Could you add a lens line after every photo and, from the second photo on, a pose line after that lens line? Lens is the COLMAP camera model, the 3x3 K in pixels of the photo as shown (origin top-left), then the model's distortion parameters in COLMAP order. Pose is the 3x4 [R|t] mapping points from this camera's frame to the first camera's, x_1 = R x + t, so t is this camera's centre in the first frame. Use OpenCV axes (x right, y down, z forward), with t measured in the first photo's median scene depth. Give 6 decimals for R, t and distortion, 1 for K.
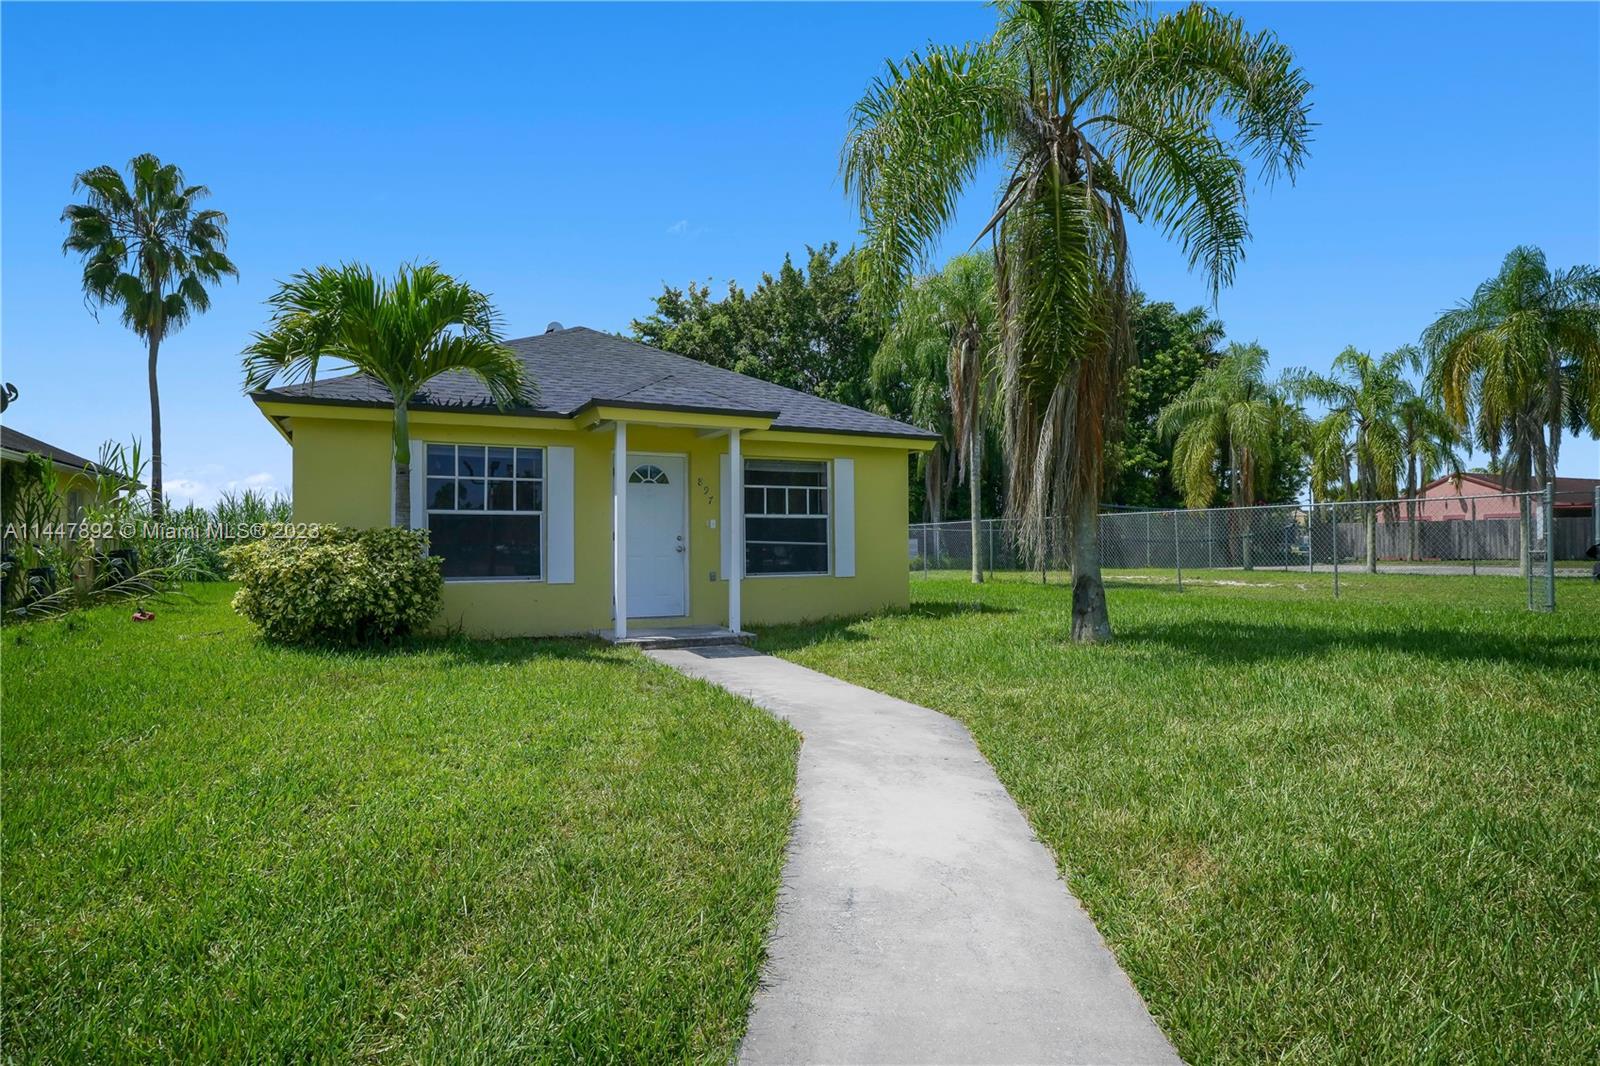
lens RADIAL K [[902.1, 0, 808.4], [0, 902.1, 505.1], [0, 0, 1]] dist [-0.007048, -0.001699]
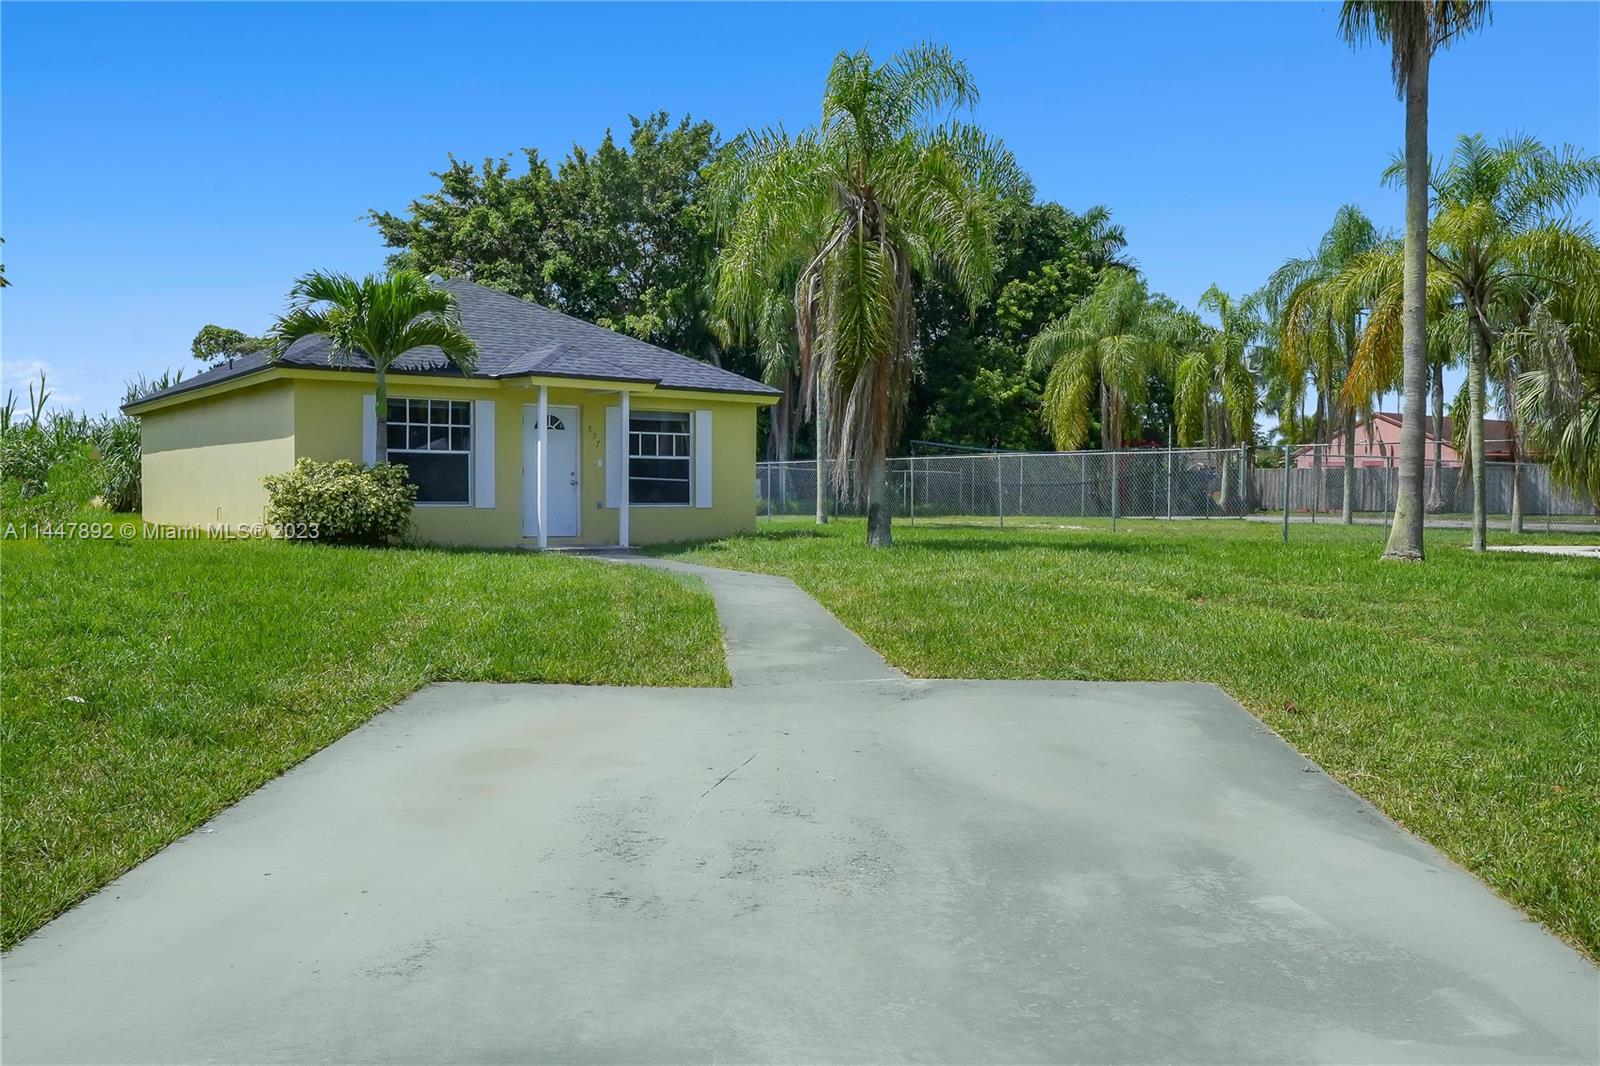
lens RADIAL K [[1342.2, 0, 846.3], [0, 1342.2, 539.0], [0, 0, 1]] dist [0.003642, 0.006592]
pose [[0.982684, 0.005538, 0.185207, -0.050486], [-0.020539, 0.996649, 0.079177, -0.012372], [-0.184148, -0.081610, 0.979505, -0.390506]]
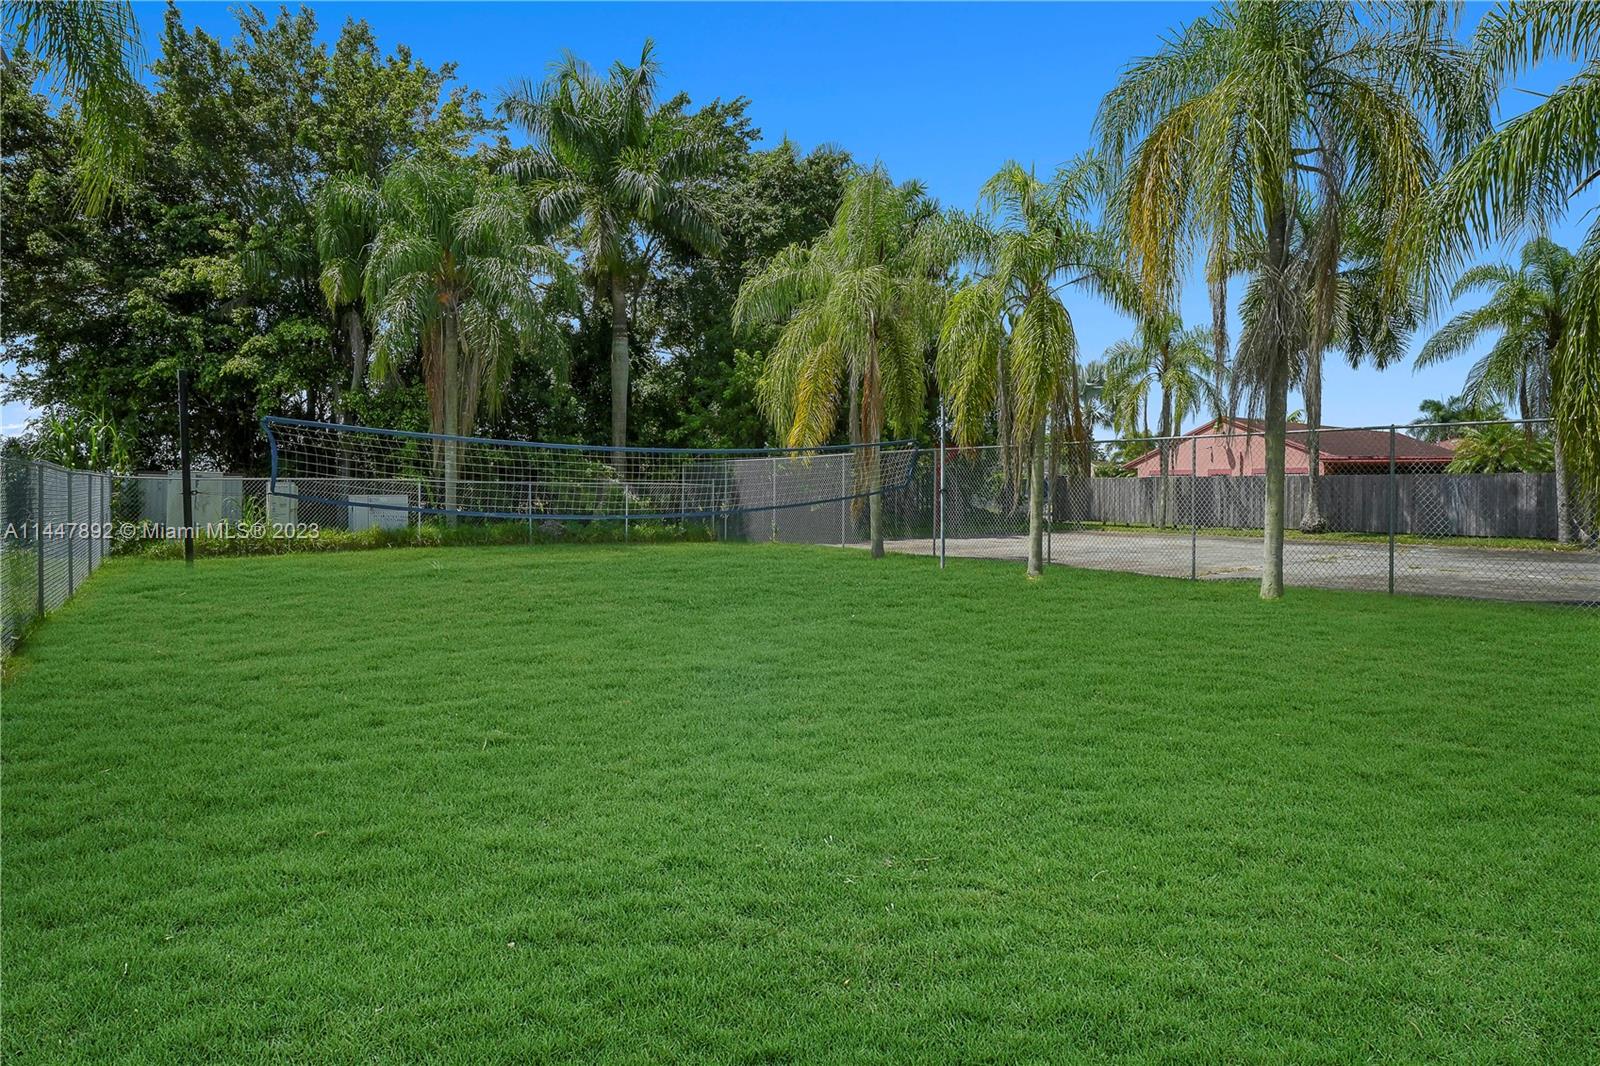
lens RADIAL K [[923.8, 0, 839.5], [0, 923.8, 491.1], [0, 0, 1]] dist [-0.000287, 0.000043]
pose [[0.978111, 0.013396, 0.207651, 0.431184], [-0.022684, 0.998843, 0.042412, 0.004189], [-0.206843, -0.046194, 0.977283, 0.514345]]
